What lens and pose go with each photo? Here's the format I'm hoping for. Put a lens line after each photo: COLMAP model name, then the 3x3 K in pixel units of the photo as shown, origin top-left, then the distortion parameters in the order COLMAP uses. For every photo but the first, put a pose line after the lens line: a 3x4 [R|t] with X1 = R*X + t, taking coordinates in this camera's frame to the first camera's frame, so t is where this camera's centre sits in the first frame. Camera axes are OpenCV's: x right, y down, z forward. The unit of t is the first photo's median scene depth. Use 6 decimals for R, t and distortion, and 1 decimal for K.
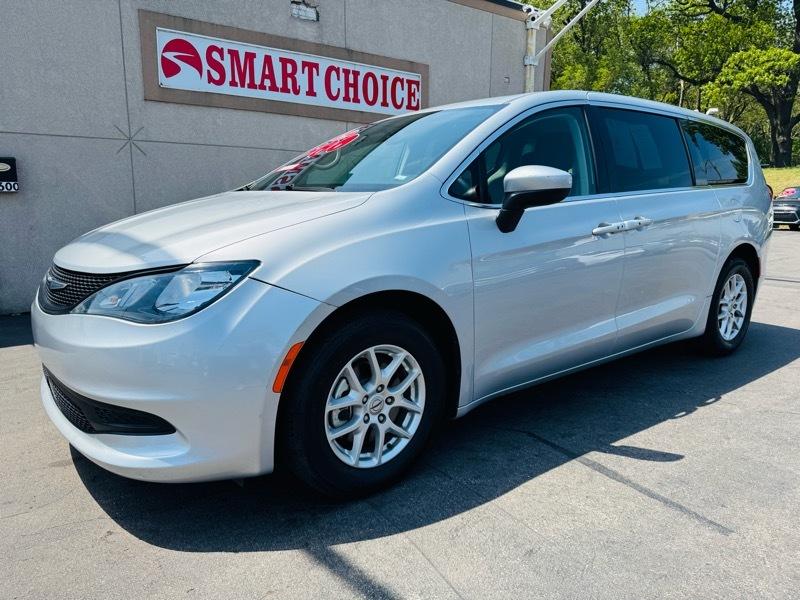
lens RADIAL K [[574.0, 0, 398.4], [0, 574.0, 301.7], [0, 0, 1]] dist [0.005017, -0.007157]
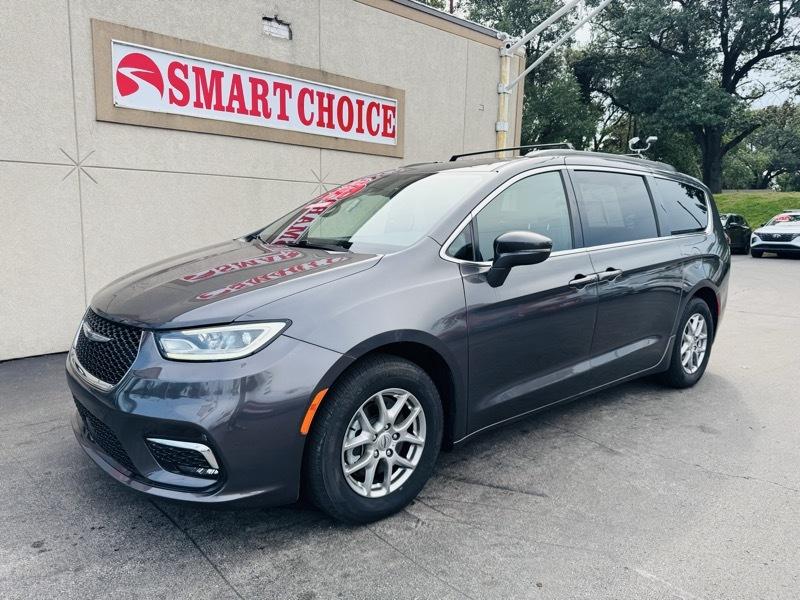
lens RADIAL K [[574.0, 0, 396.3], [0, 574.0, 299.4], [0, 0, 1]] dist [0.006951, -0.010330]
pose [[0.995279, -0.000132, 0.097060, -0.062588], [0.003225, 0.999492, -0.031702, -0.043660], [-0.097006, 0.031865, 0.994774, 0.082555]]
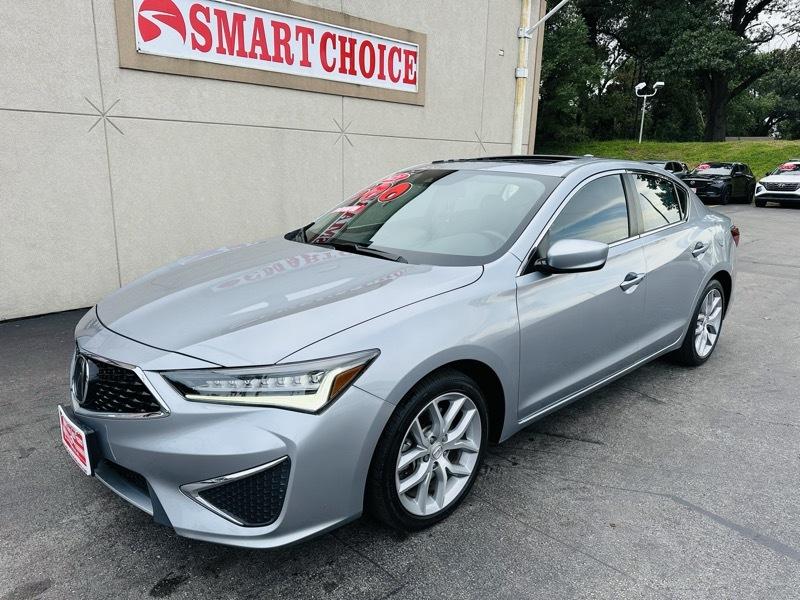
lens RADIAL K [[572.5, 0, 402.1], [0, 572.5, 304.8], [0, 0, 1]] dist [-0.001170, -0.003267]
pose [[0.993508, -0.012936, 0.113025, -0.111088], [0.005431, 0.997774, 0.066458, -0.049126], [-0.113633, -0.065412, 0.991367, 0.082272]]
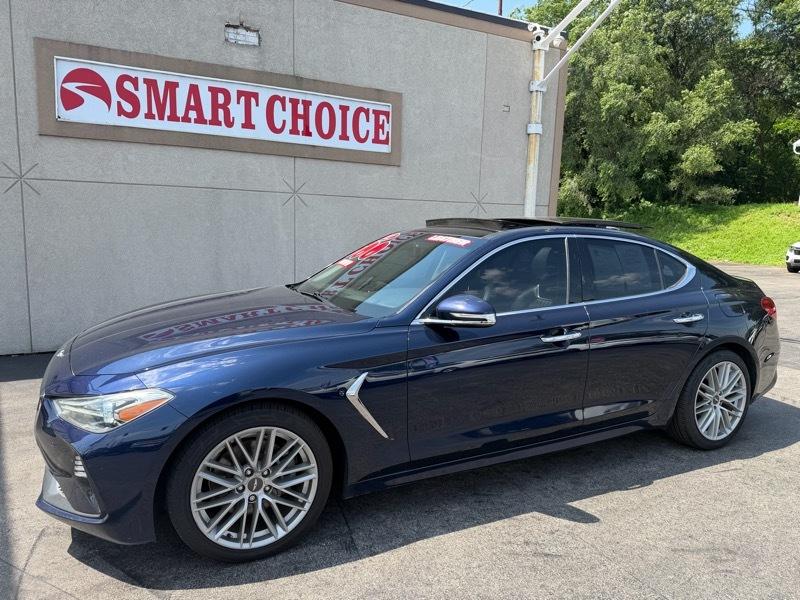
lens RADIAL K [[562.8, 0, 402.6], [0, 562.8, 300.6], [0, 0, 1]] dist [0.024101, -0.032659]
pose [[0.985914, 0.043648, -0.161460, 0.243296], [-0.050613, 0.997946, -0.039275, -0.071737], [0.159414, 0.046893, 0.986098, 0.191263]]
